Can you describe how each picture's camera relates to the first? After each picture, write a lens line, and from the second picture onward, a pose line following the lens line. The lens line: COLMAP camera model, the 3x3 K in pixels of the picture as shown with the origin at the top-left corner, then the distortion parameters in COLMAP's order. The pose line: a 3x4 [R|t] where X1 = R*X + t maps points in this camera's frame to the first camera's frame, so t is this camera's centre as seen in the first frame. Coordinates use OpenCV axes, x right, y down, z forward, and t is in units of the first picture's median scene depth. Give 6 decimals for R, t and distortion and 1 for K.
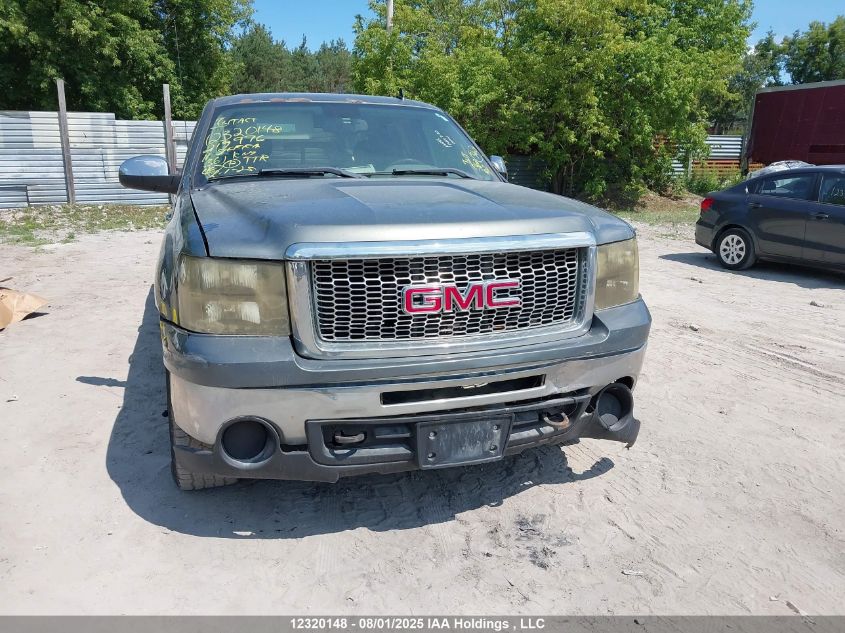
lens RADIAL K [[630.9, 0, 398.0], [0, 630.9, 313.3], [0, 0, 1]] dist [0.026514, -0.006353]
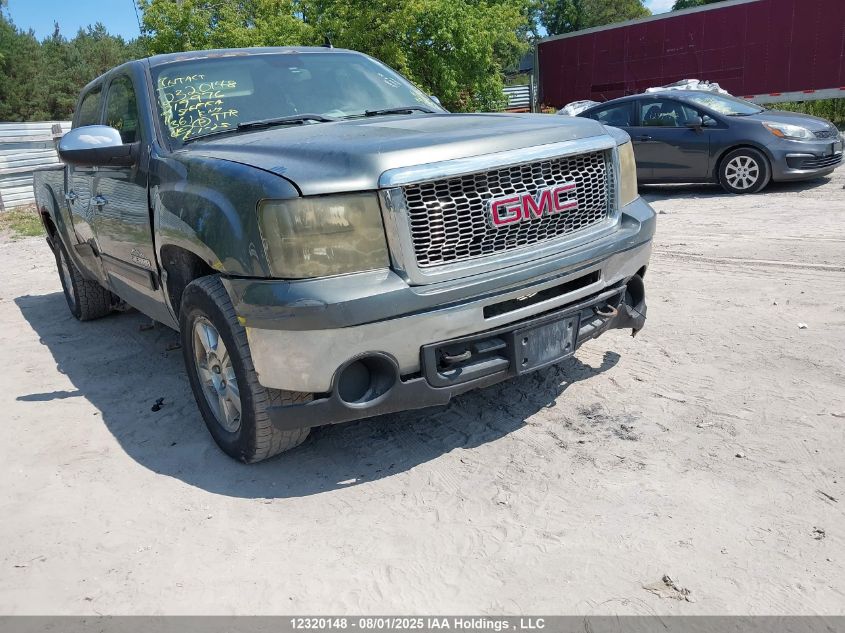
lens RADIAL K [[630.9, 0, 398.0], [0, 630.9, 313.3], [0, 0, 1]] dist [0.026514, -0.006353]
pose [[0.954933, -0.182229, 0.234297, -0.378905], [0.172547, 0.983088, 0.061361, 0.046270], [-0.241517, -0.018169, 0.970227, 0.033304]]
